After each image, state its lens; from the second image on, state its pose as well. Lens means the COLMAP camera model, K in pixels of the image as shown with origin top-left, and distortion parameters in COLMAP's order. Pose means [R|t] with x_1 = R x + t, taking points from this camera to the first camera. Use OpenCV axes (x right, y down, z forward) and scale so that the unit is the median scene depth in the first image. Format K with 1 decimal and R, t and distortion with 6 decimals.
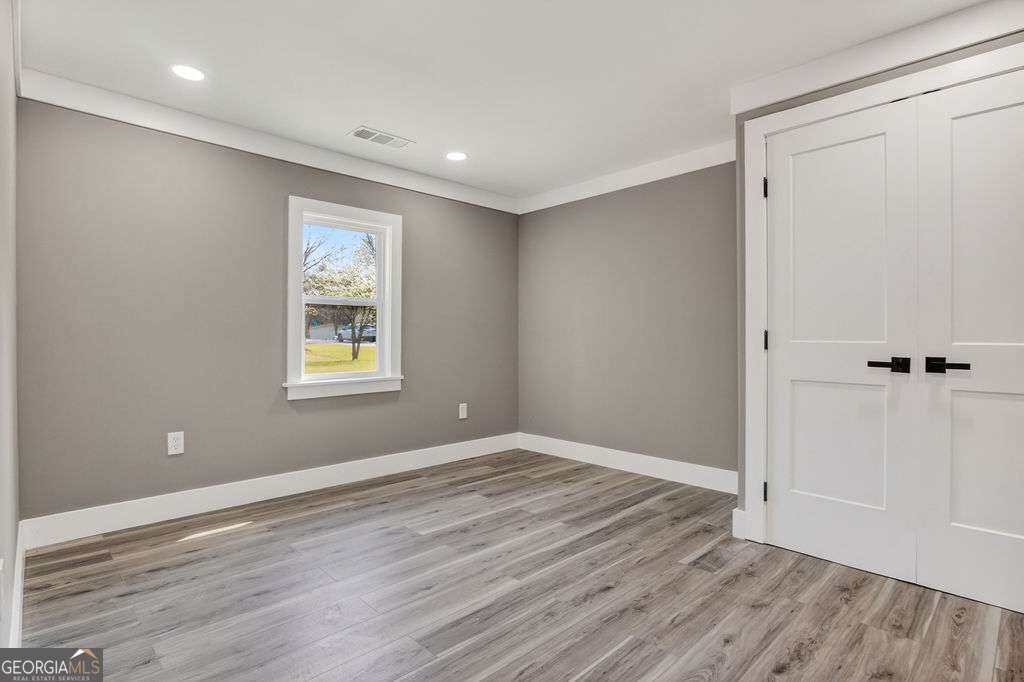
lens RADIAL K [[522.9, 0, 511.6], [0, 522.9, 337.7], [0, 0, 1]] dist [-0.026769, 0.006785]
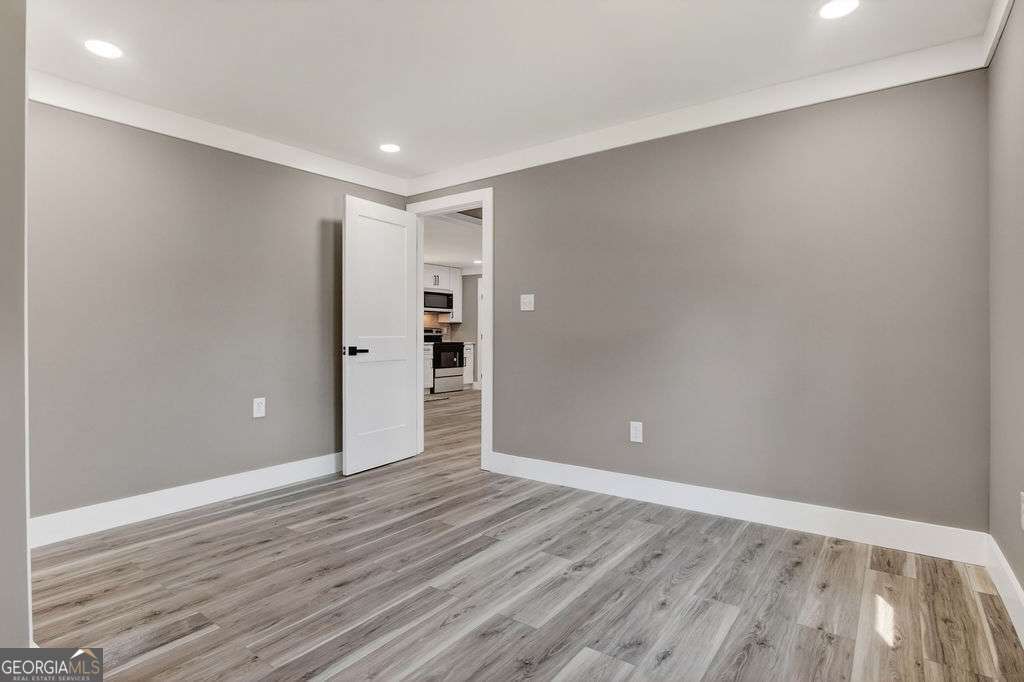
lens RADIAL K [[522.9, 0, 507.5], [0, 522.9, 339.9], [0, 0, 1]] dist [-0.026769, 0.006785]
pose [[-0.985995, 0.006797, -0.166636, 0.030793], [0.004053, 0.999851, 0.016806, -0.004059], [0.166725, 0.015895, -0.985875, 1.993055]]
